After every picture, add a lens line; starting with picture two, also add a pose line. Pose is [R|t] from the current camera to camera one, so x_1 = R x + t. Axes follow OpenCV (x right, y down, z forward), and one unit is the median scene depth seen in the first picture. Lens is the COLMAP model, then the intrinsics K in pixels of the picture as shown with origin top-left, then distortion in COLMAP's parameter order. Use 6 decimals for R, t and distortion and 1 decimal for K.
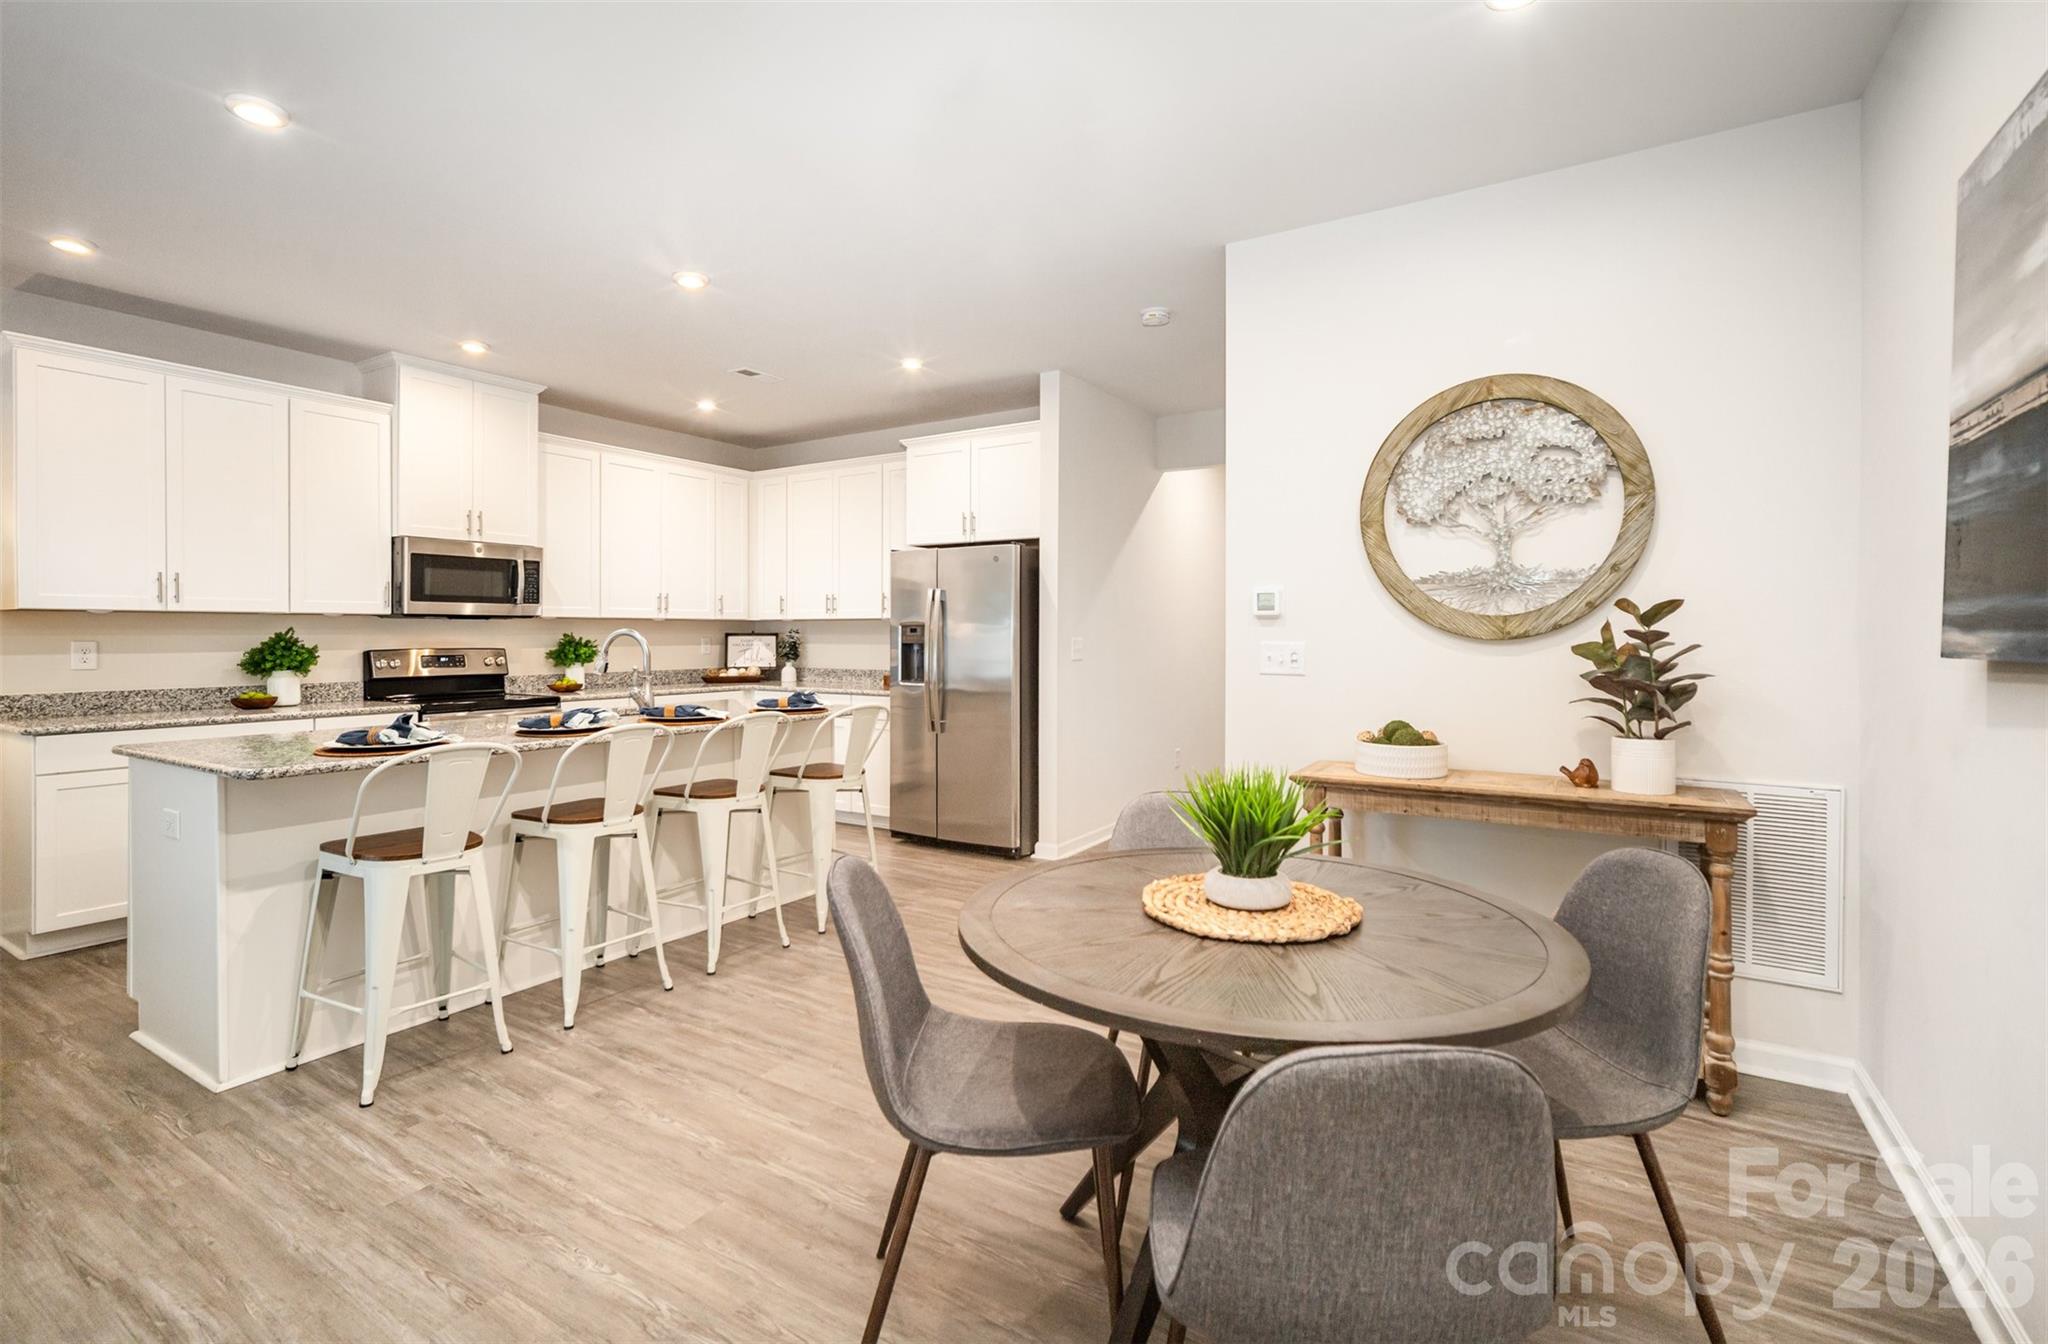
lens RADIAL K [[893.3, 0, 988.5], [0, 893.3, 639.3], [0, 0, 1]] dist [0.000323, 0.002328]
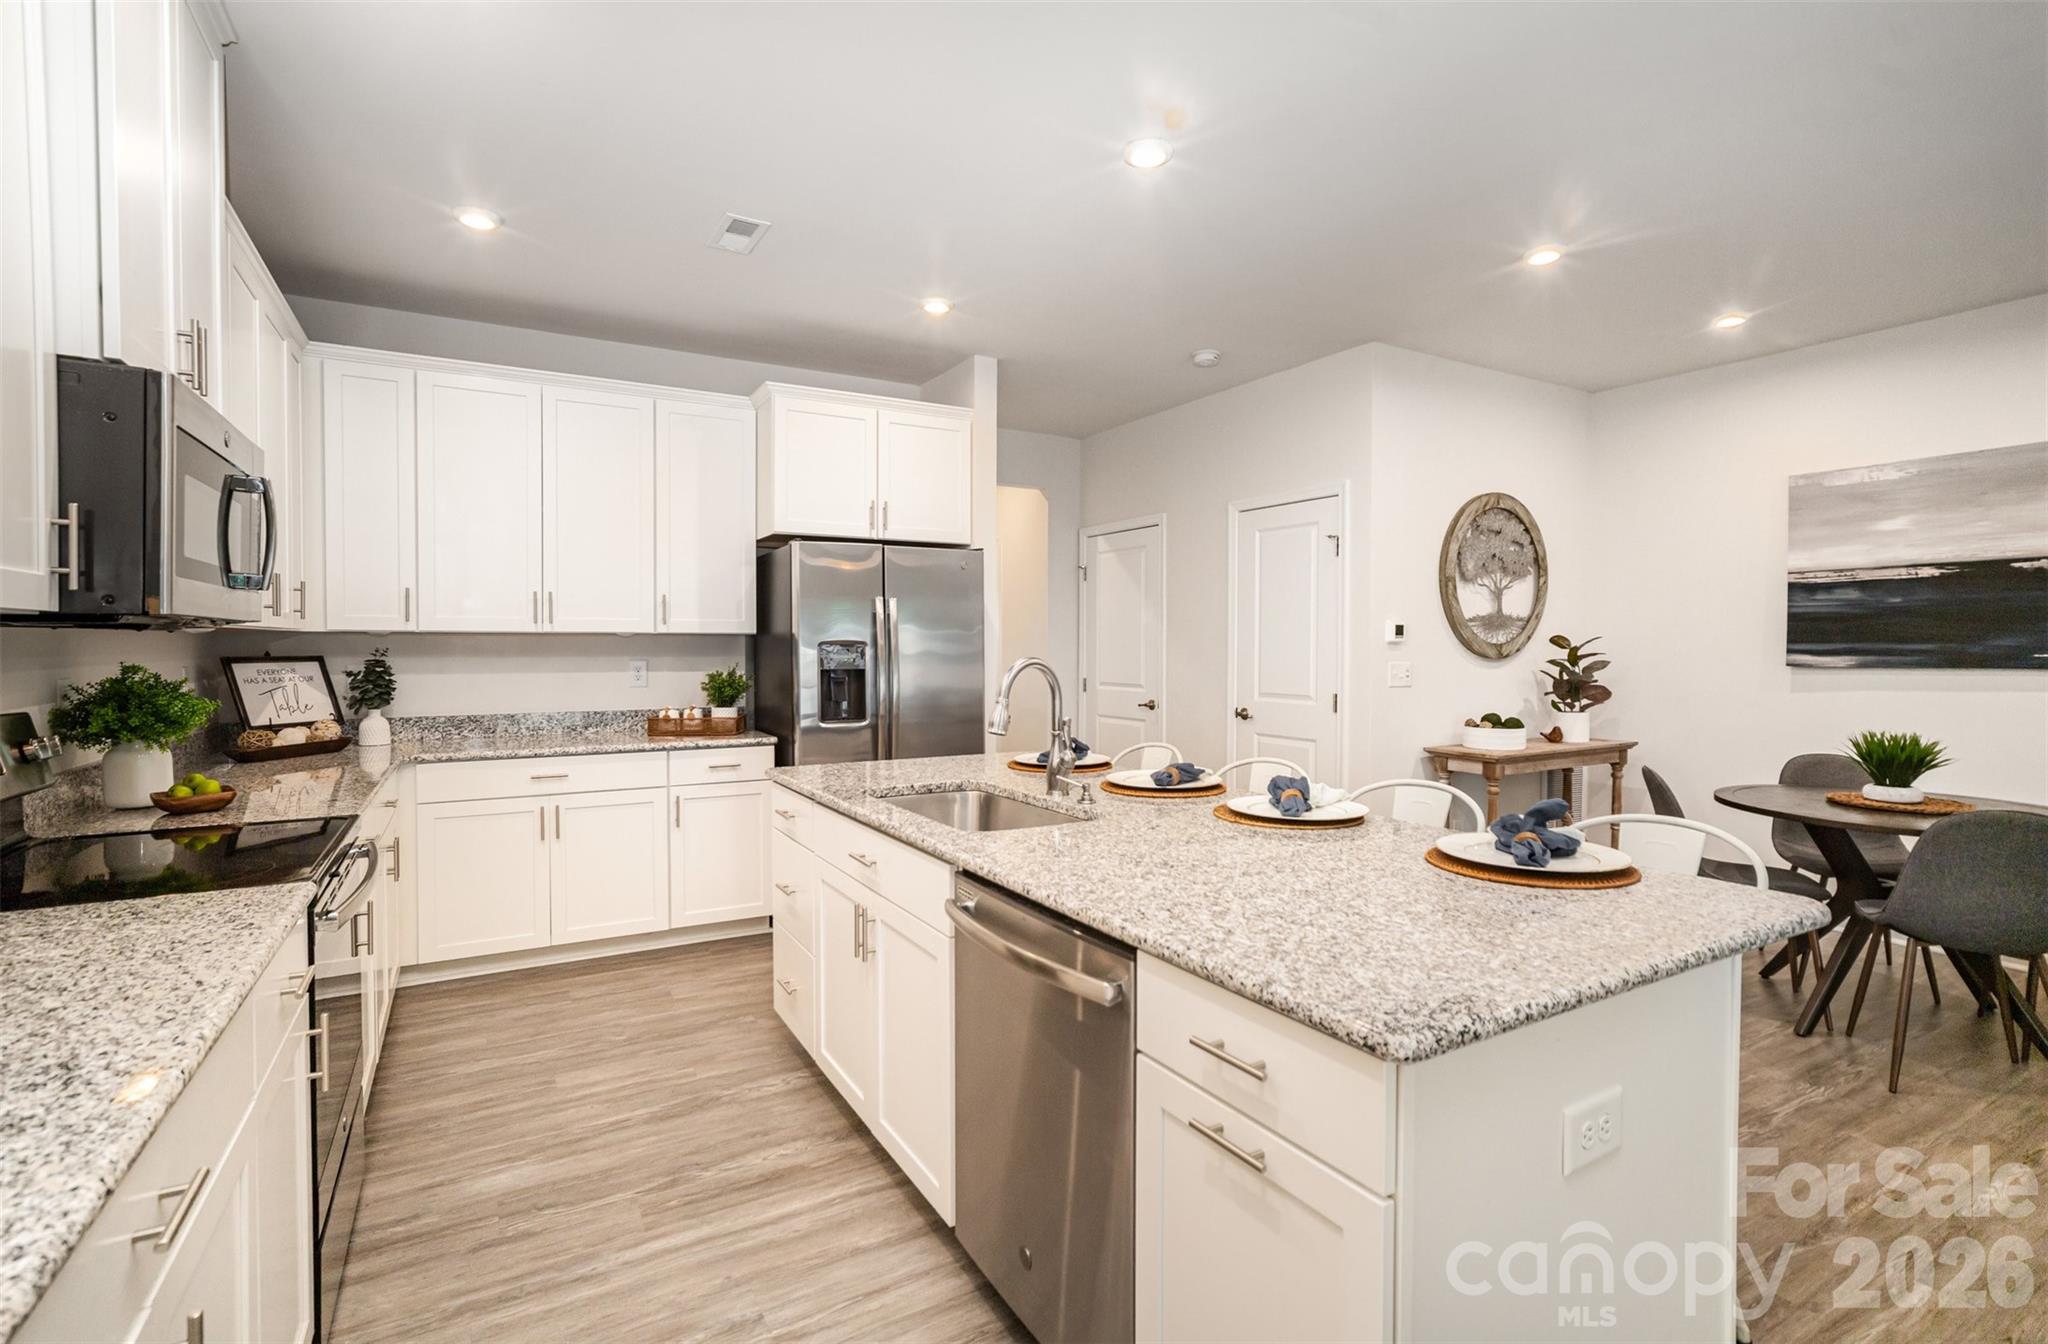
lens RADIAL K [[951.8, 0, 1027.0], [0, 951.8, 658.3], [0, 0, 1]] dist [-0.001136, 0.005195]
pose [[0.473073, -0.013634, 0.880918, -0.846567], [0.004868, 0.999905, 0.012862, -0.016677], [-0.881010, -0.001796, 0.473094, 0.593596]]
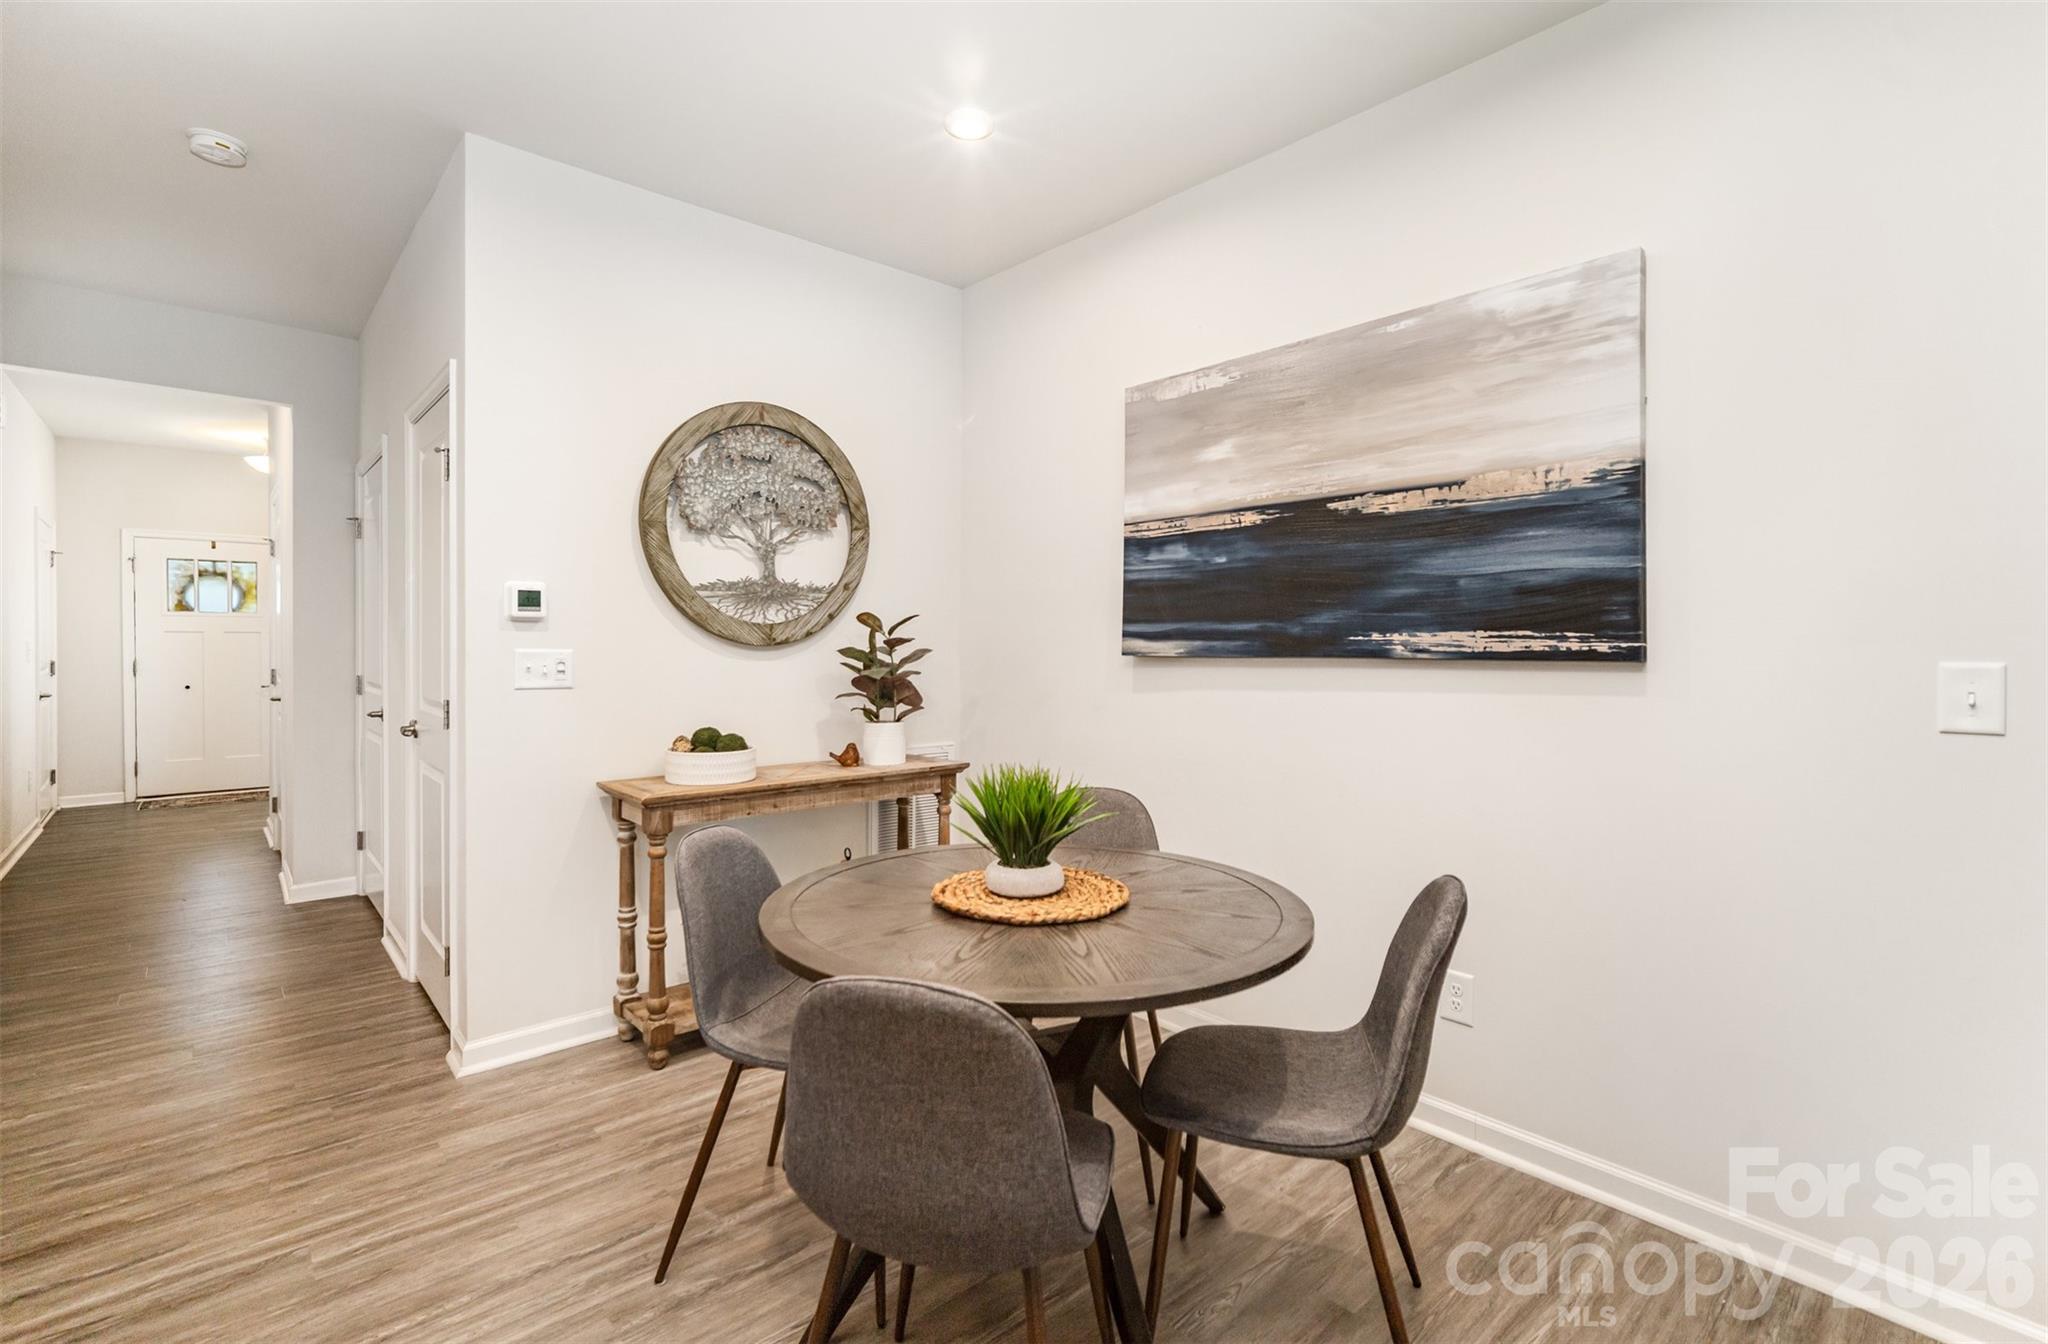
lens RADIAL K [[951.8, 0, 999.2], [0, 951.8, 646.1], [0, 0, 1]] dist [-0.001136, 0.005195]
pose [[0.286782, -0.008442, 0.957959, -0.296017], [0.004358, 0.999962, 0.007507, -0.004331], [-0.957986, 0.002022, 0.286808, 0.250210]]
